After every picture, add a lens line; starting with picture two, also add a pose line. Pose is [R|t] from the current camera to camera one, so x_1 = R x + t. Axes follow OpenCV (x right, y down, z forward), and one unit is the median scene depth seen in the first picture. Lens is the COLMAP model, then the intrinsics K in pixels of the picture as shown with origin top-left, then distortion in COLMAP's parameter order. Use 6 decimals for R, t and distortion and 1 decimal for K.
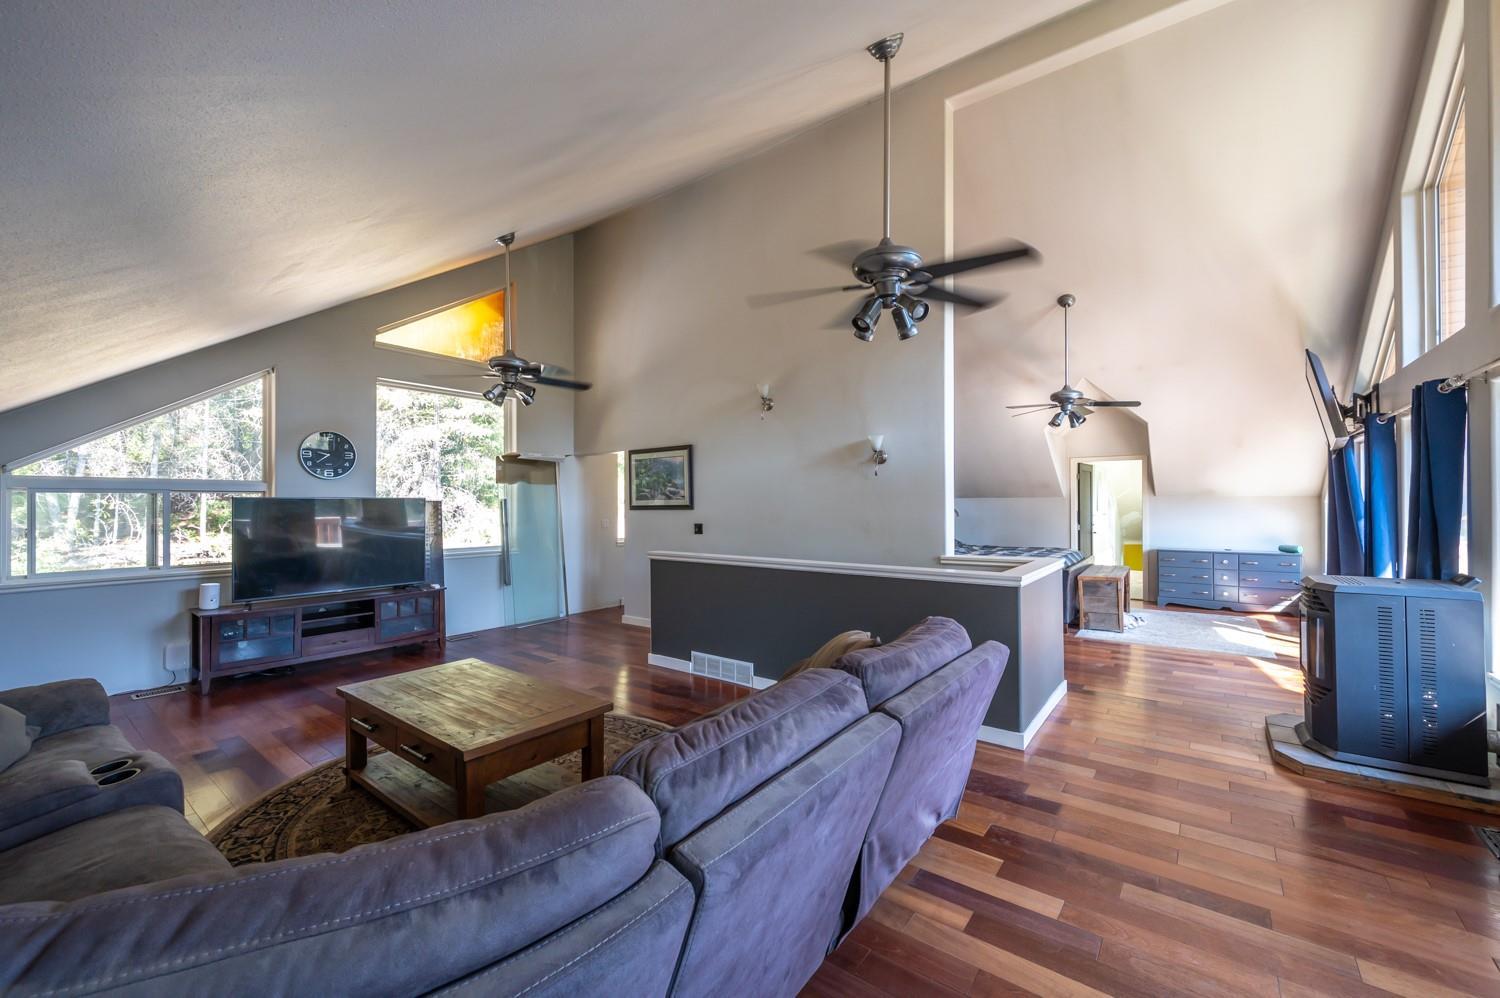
lens RADIAL K [[580.6, 0, 757.1], [0, 580.6, 505.9], [0, 0, 1]] dist [-0.000158, -0.000093]
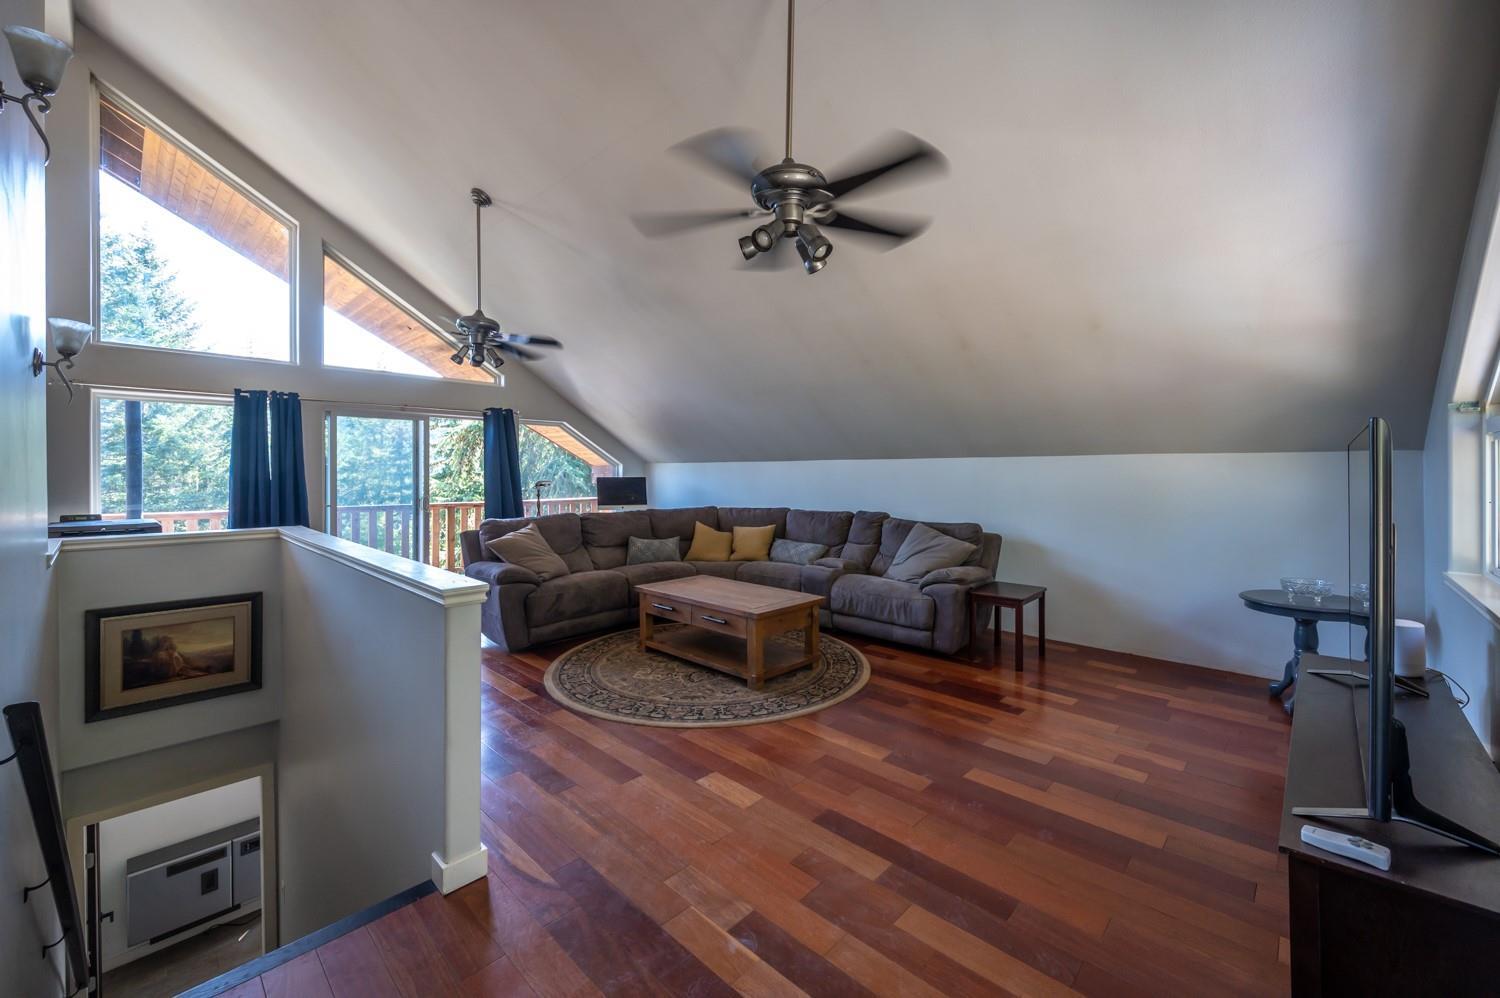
lens RADIAL K [[601.7, 0, 766.9], [0, 601.7, 470.7], [0, 0, 1]] dist [0.000564, 0.000137]
pose [[-0.993561, 0.003834, 0.113237, -0.437958], [0.004250, 0.999985, 0.003426, 0.004959], [-0.113223, 0.003885, -0.993562, 1.424843]]
